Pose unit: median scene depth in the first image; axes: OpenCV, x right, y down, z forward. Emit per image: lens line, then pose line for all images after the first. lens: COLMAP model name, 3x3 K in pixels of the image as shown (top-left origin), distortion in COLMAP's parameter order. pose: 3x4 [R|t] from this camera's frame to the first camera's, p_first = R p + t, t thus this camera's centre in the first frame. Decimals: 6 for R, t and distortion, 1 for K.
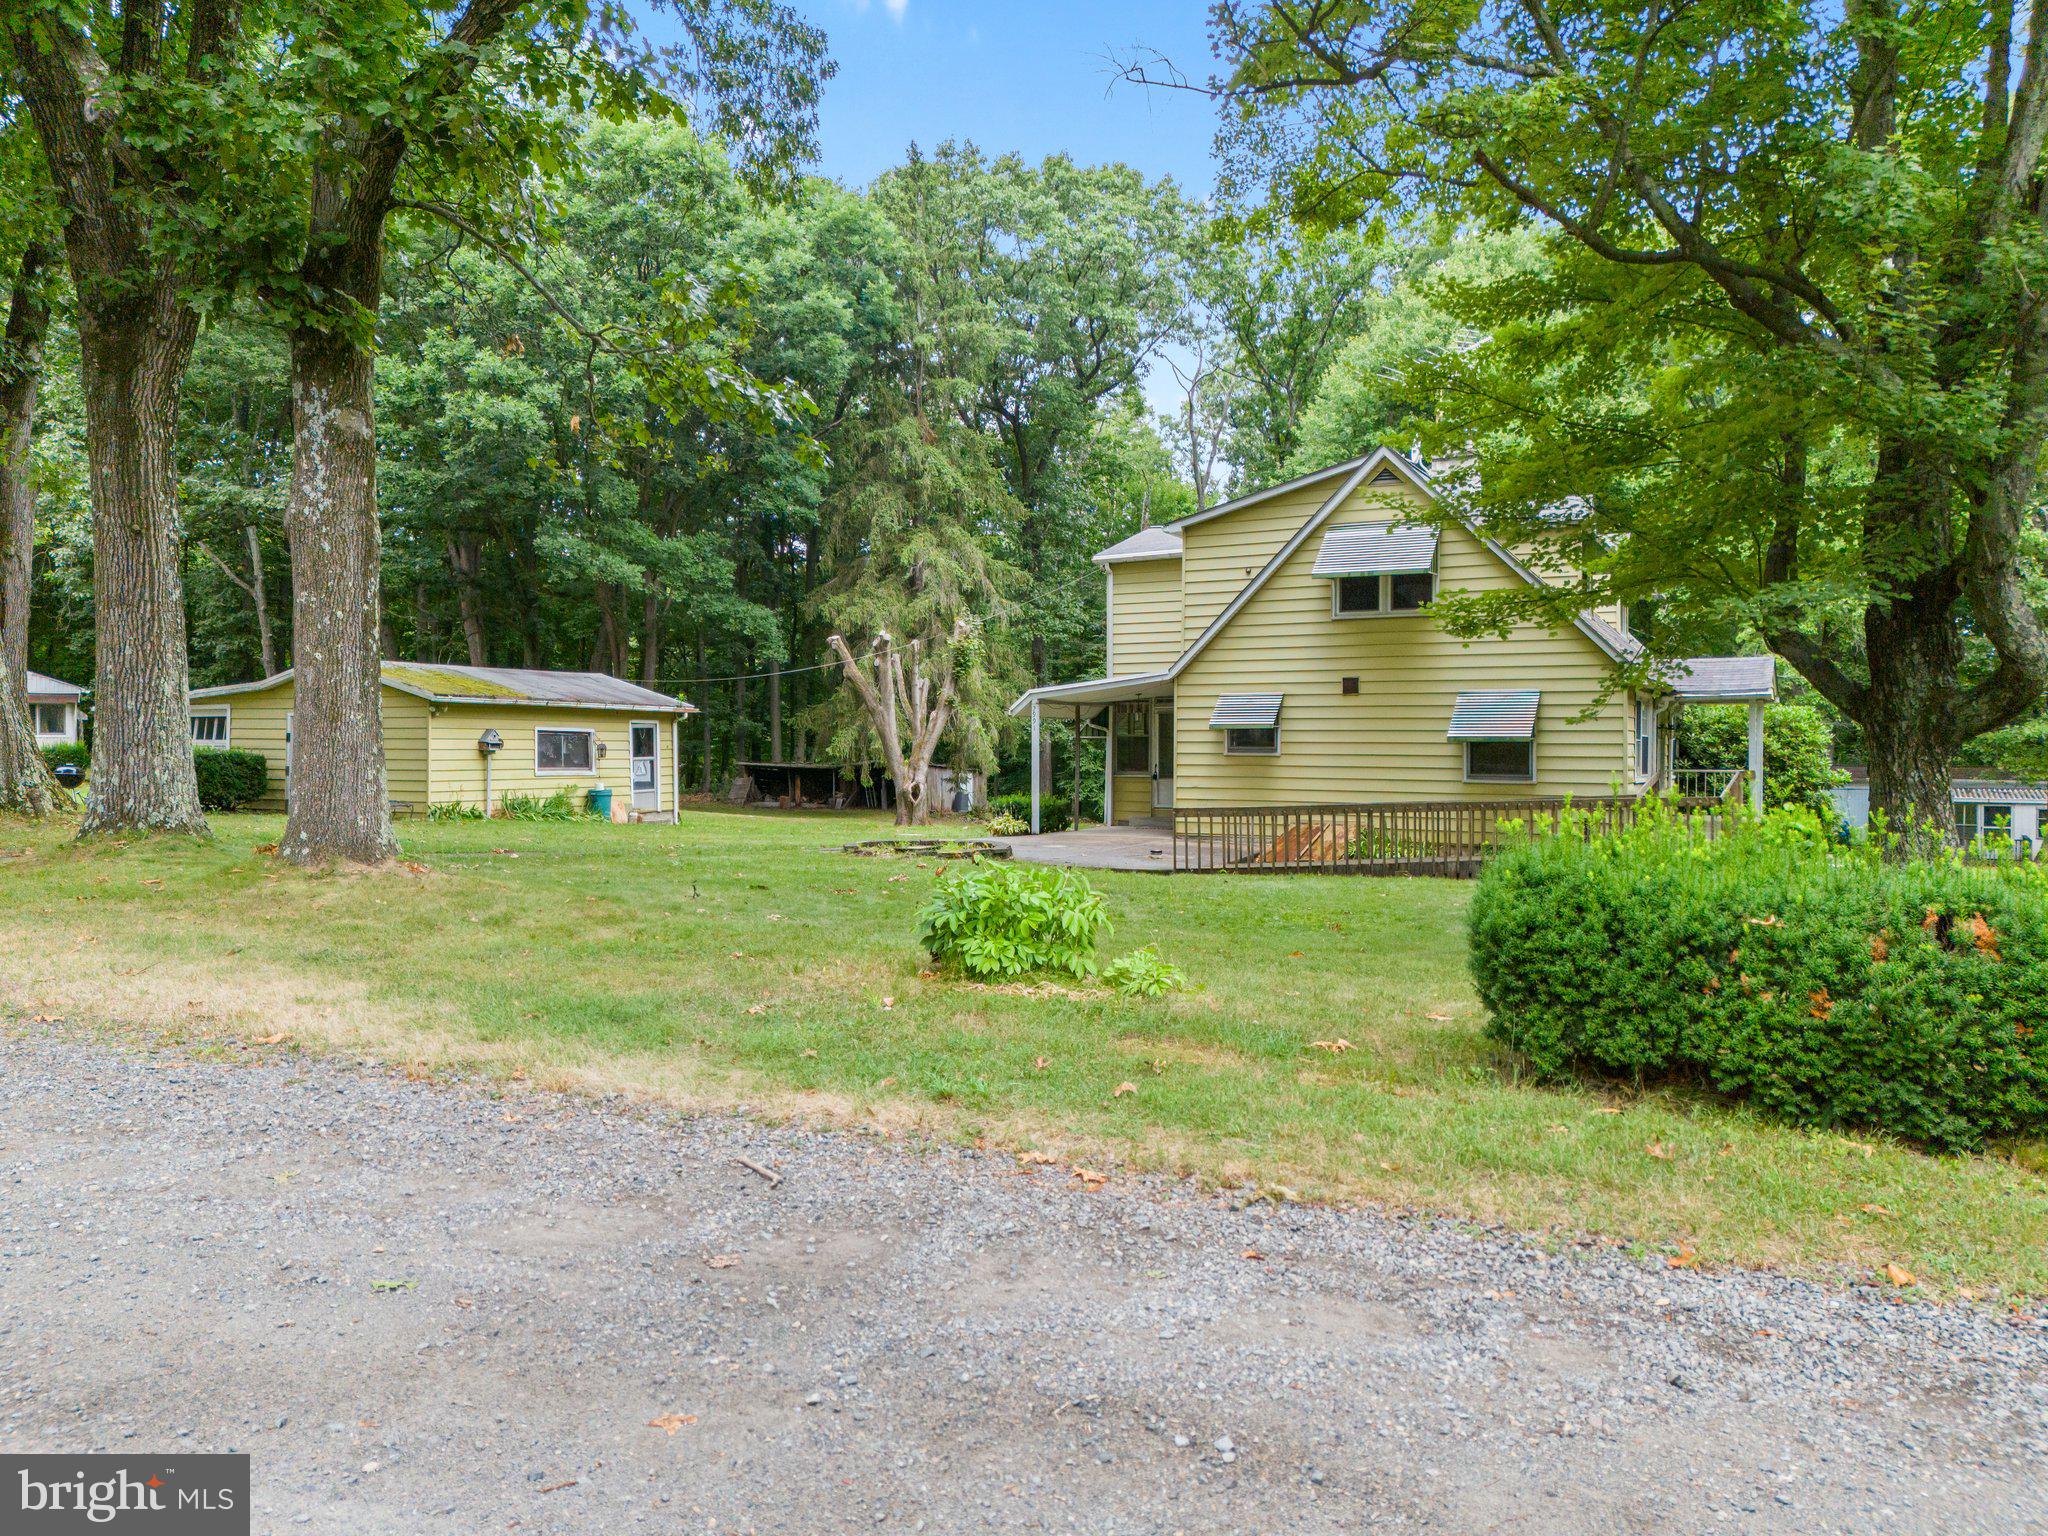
lens RADIAL K [[1502.1, 0, 1024.0], [0, 1502.1, 768.0], [0, 0, 1]] dist [0.070004, -0.069231]
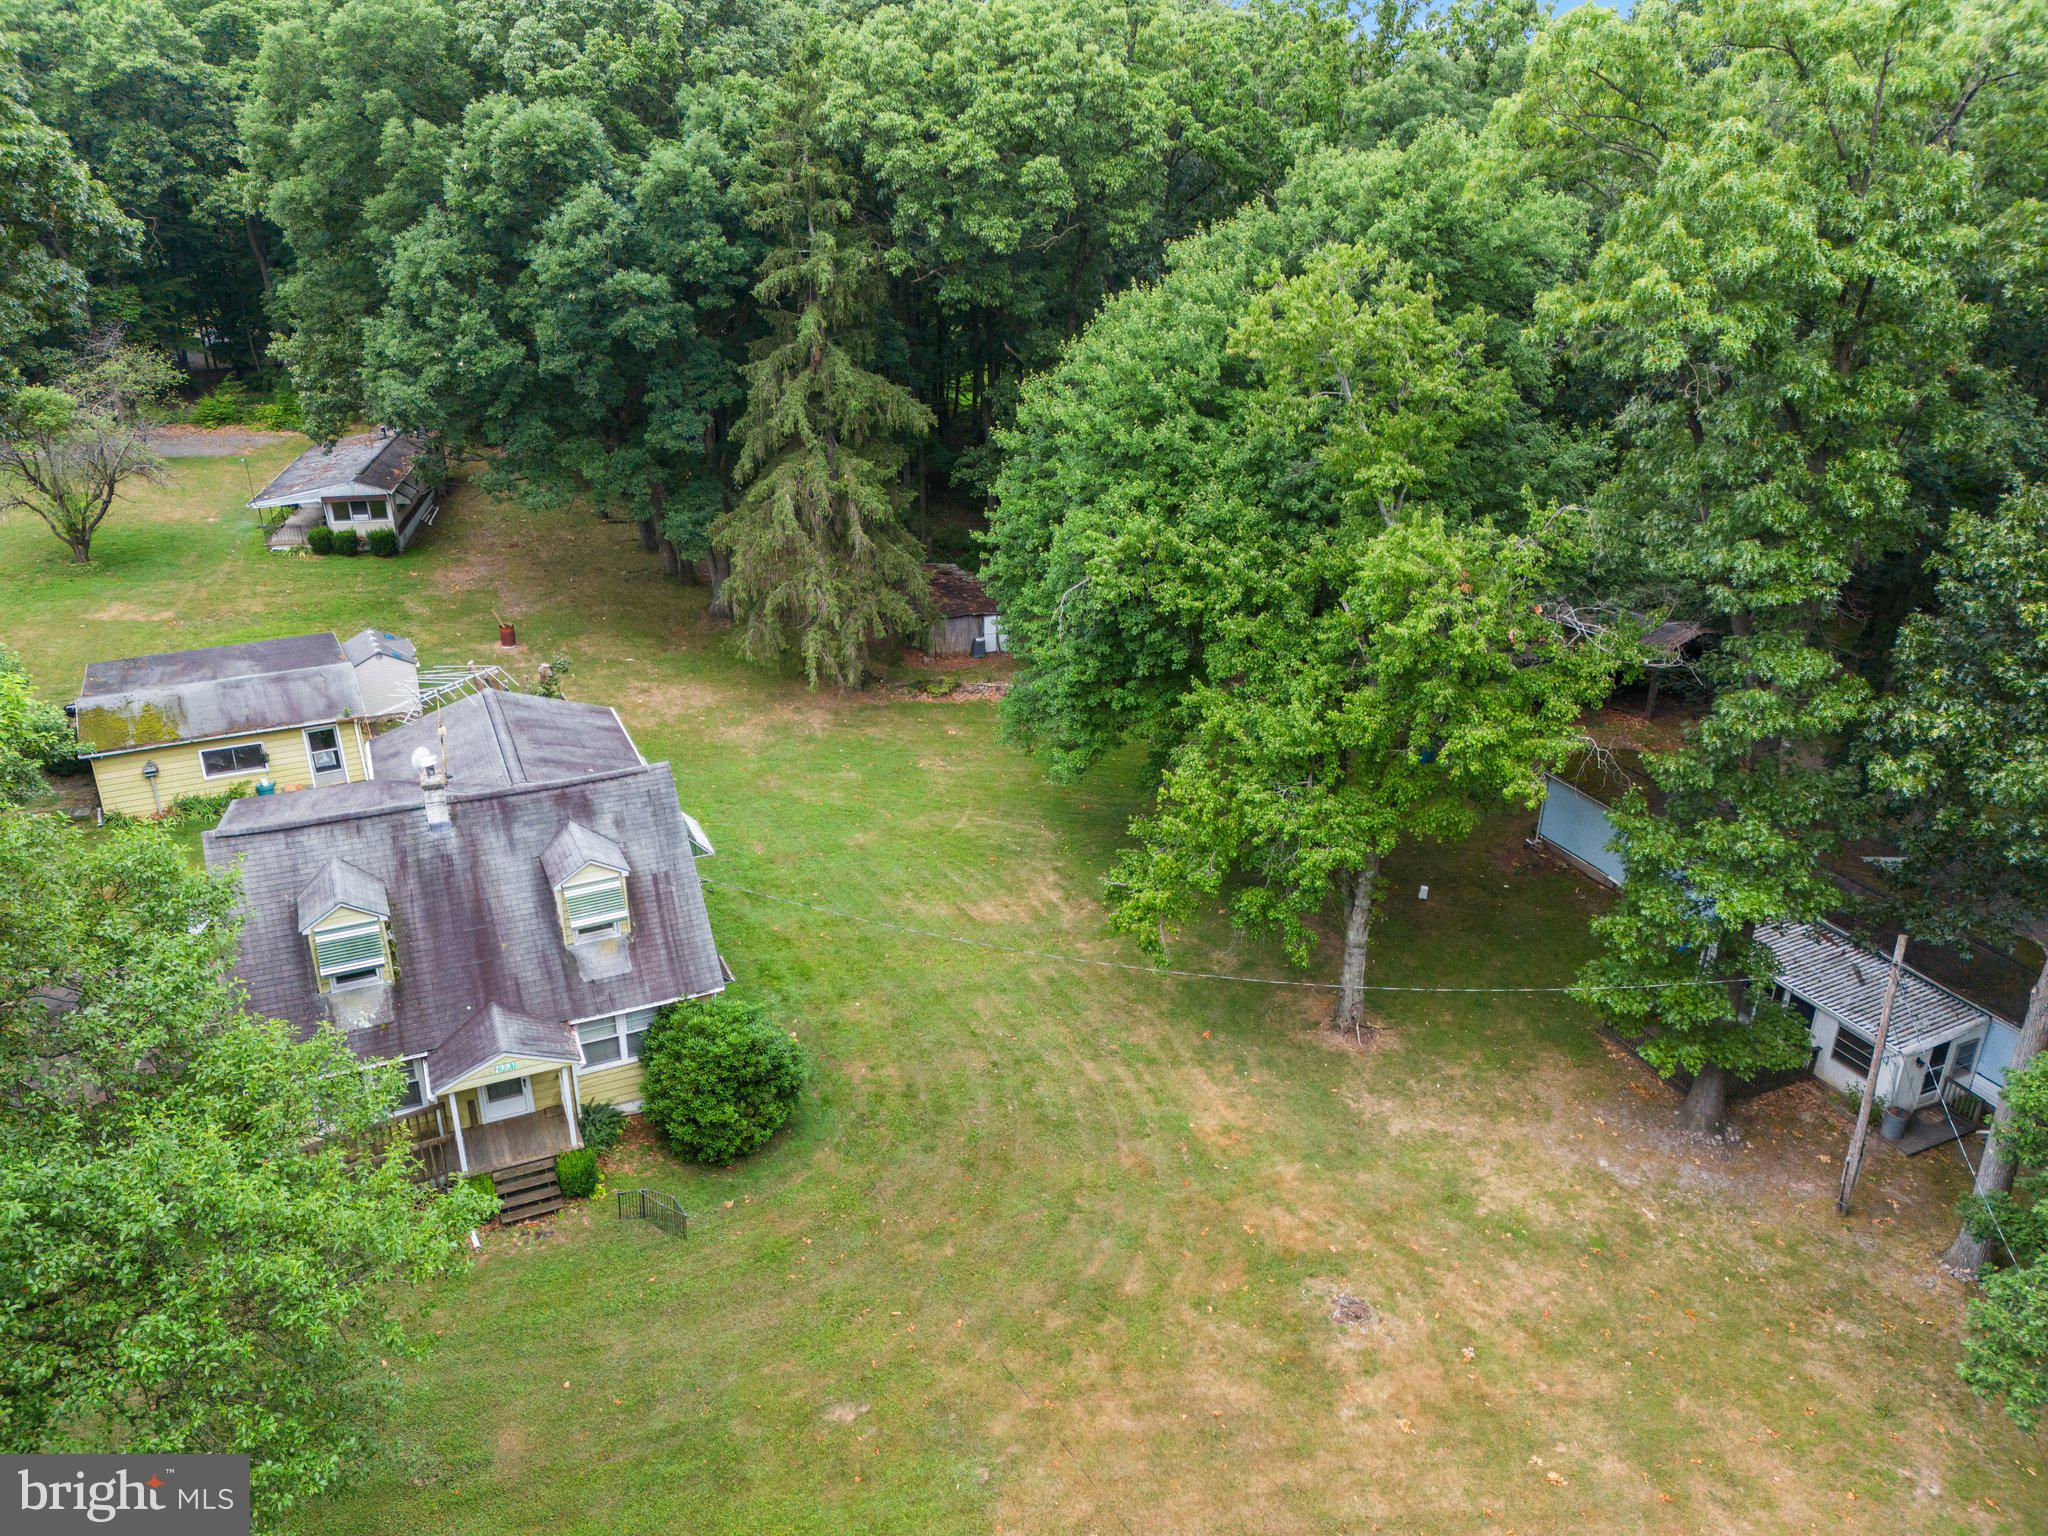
lens RADIAL K [[1502.1, 0, 1024.0], [0, 1502.1, 768.0], [0, 0, 1]] dist [0.070004, -0.069231]
pose [[0.796803, 0.239955, -0.554551, 1.029914], [-0.010249, 0.923002, 0.384659, -0.529660], [0.604153, -0.300814, 0.737910, 0.336319]]
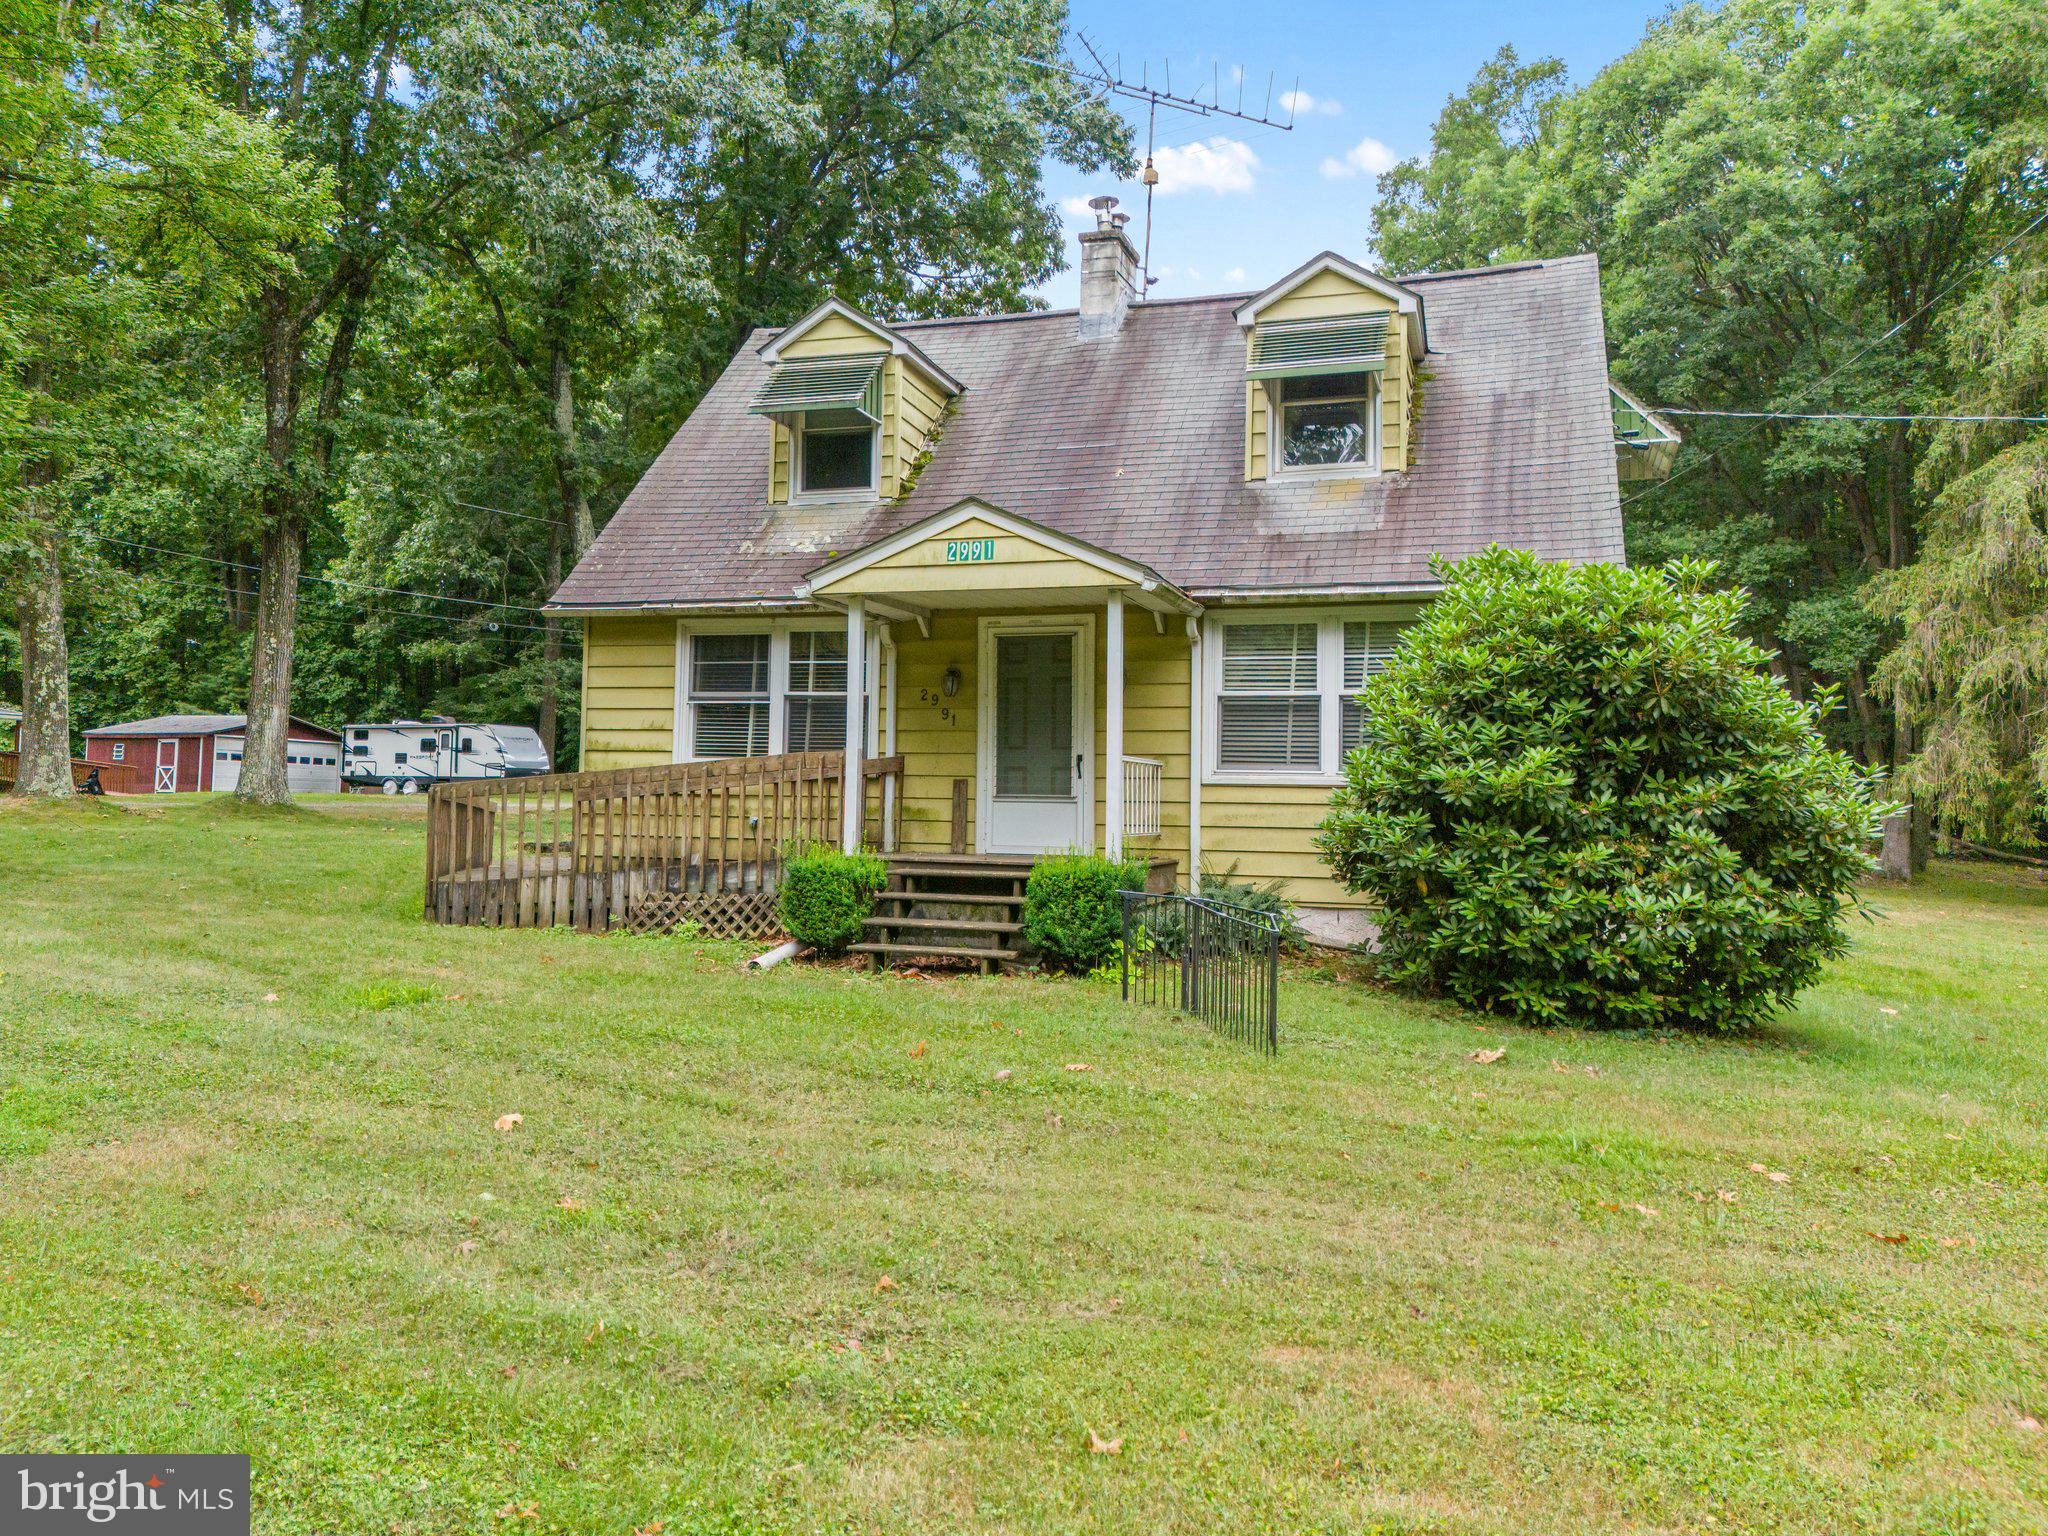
lens RADIAL K [[1531.9, 0, 1015.0], [0, 1531.9, 696.8], [0, 0, 1]] dist [0.074176, -0.064742]
pose [[0.170135, -0.072114, -0.982779, 0.690125], [-0.032995, 0.996343, -0.078822, 0.015507], [0.984868, 0.045837, 0.167133, 0.695459]]
